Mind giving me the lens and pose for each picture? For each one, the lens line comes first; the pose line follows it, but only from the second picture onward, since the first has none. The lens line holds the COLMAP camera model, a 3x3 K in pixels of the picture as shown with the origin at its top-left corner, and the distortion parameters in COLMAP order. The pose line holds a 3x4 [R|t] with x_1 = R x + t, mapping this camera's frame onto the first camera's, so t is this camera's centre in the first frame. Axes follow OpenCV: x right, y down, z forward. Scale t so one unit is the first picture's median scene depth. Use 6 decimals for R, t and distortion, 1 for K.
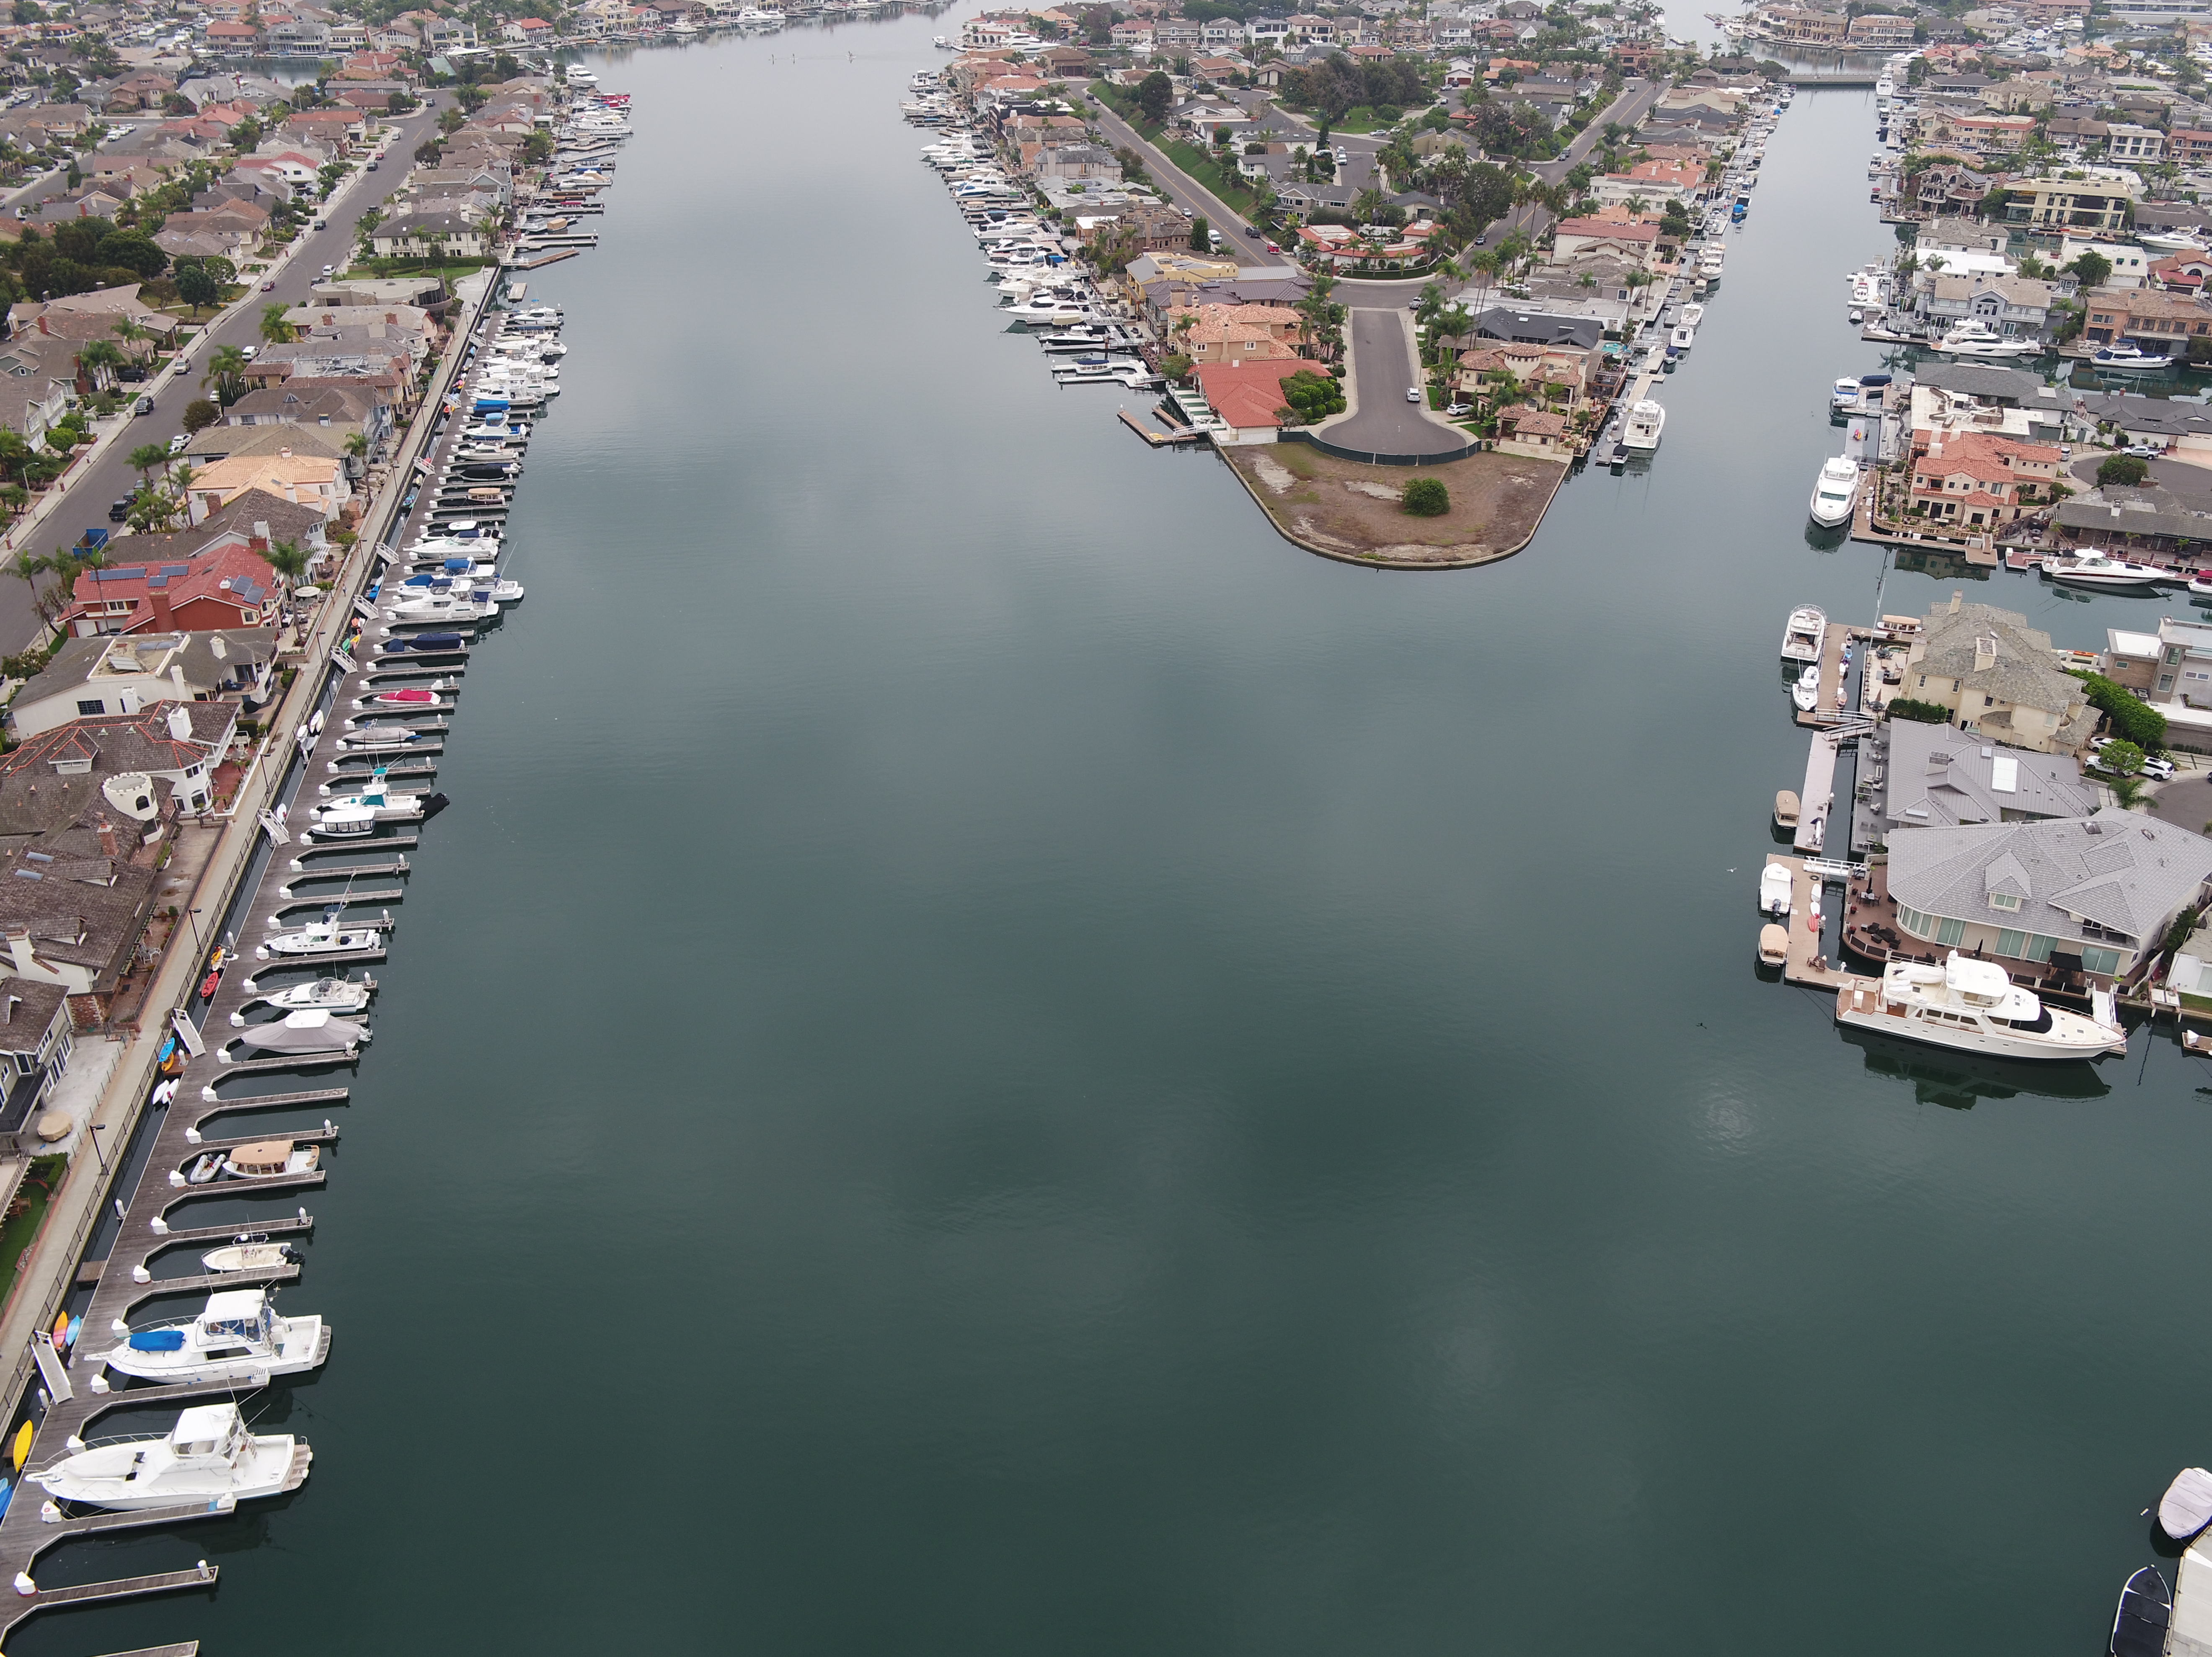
lens RADIAL K [[1907.7, 0, 1112.9], [0, 1907.7, 820.4], [0, 0, 1]] dist [0.001271, -0.002757]
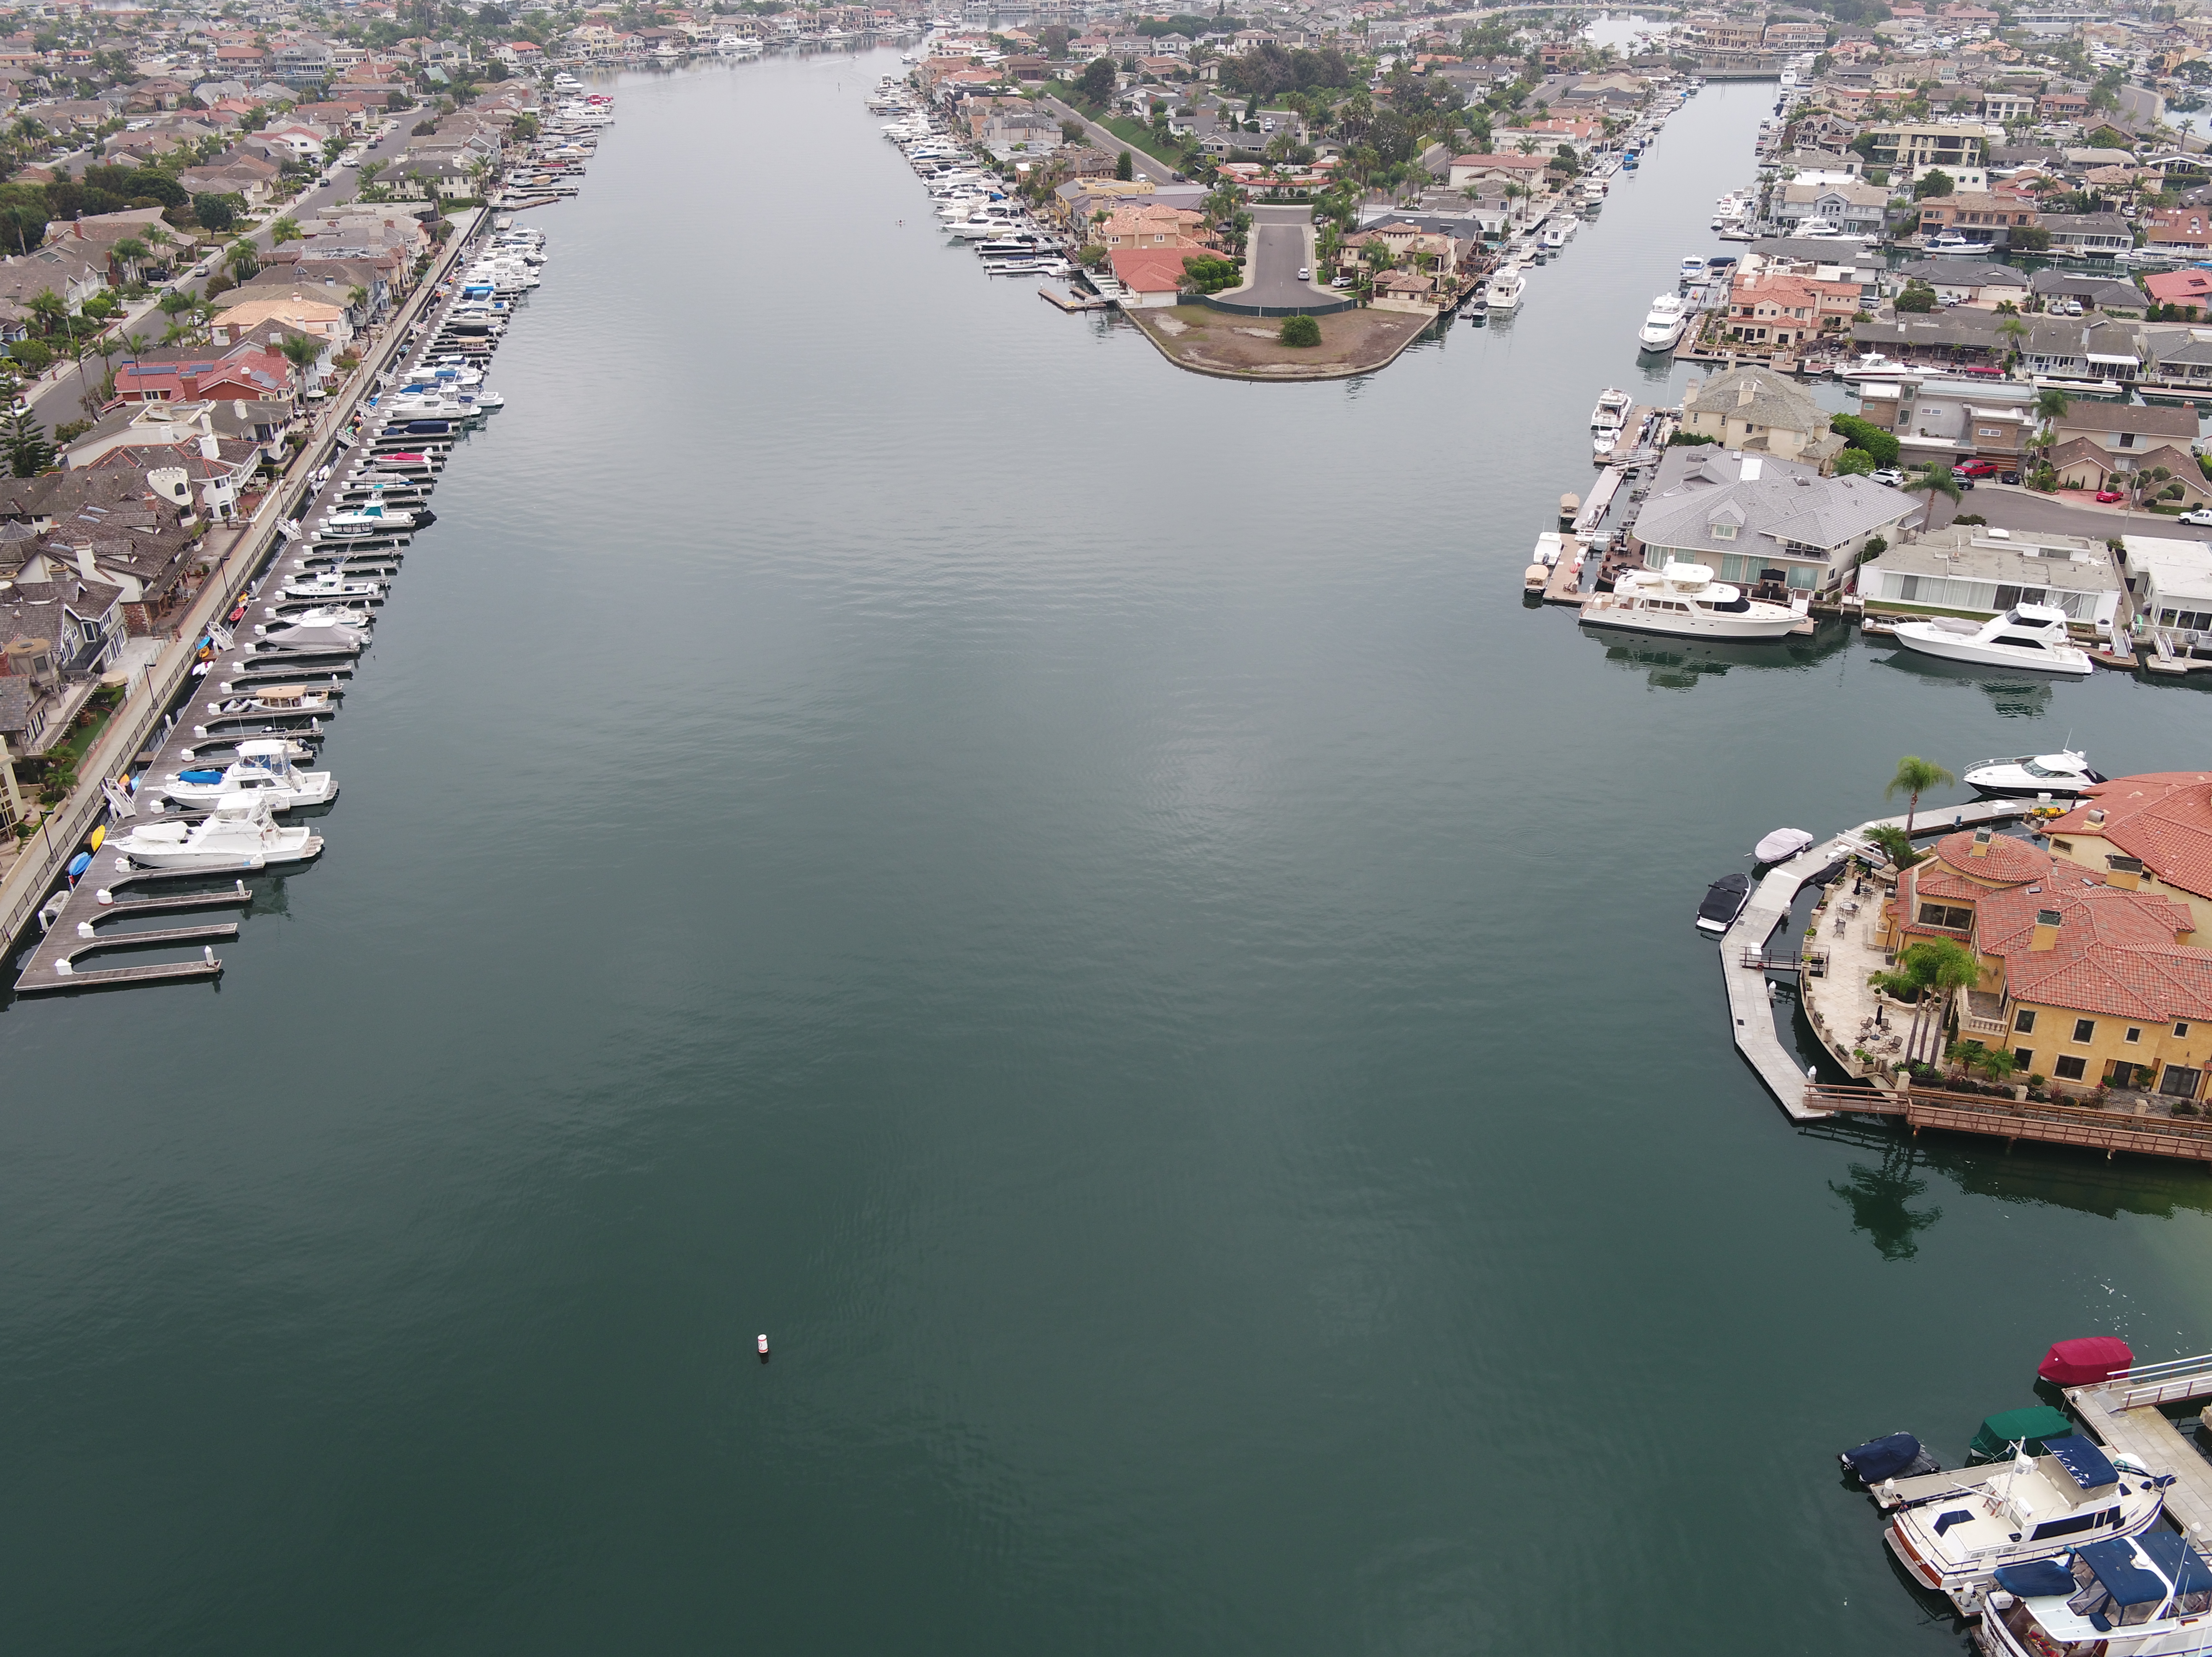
lens RADIAL K [[1907.7, 0, 1112.9], [0, 1907.7, 820.4], [0, 0, 1]] dist [0.001271, -0.002757]
pose [[0.999879, -0.015556, -0.000037, 0.039472], [0.015543, 0.999093, -0.039639, 0.134469], [0.000654, 0.039634, 0.999214, -0.100492]]
